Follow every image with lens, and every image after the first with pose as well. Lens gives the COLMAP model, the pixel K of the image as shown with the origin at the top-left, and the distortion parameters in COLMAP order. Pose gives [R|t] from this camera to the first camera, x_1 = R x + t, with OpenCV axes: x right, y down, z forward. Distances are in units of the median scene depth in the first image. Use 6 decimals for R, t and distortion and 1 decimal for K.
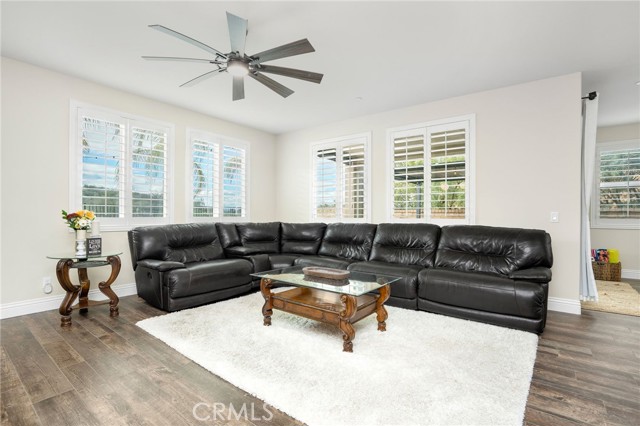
lens RADIAL K [[305.9, 0, 320.0], [0, 305.9, 216.3], [0, 0, 1]] dist [-0.029765, 0.000302]
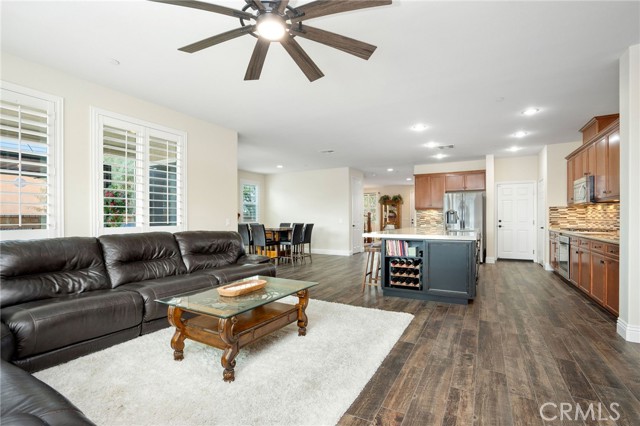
lens RADIAL K [[294.7, 0, 323.2], [0, 294.7, 216.5], [0, 0, 1]] dist [-0.011030, 0.000485]
pose [[-0.138825, 0.001467, 0.990316, -0.640148], [0.010528, 0.999945, -0.000005, -0.017289], [-0.990261, 0.010426, -0.138833, 0.632343]]
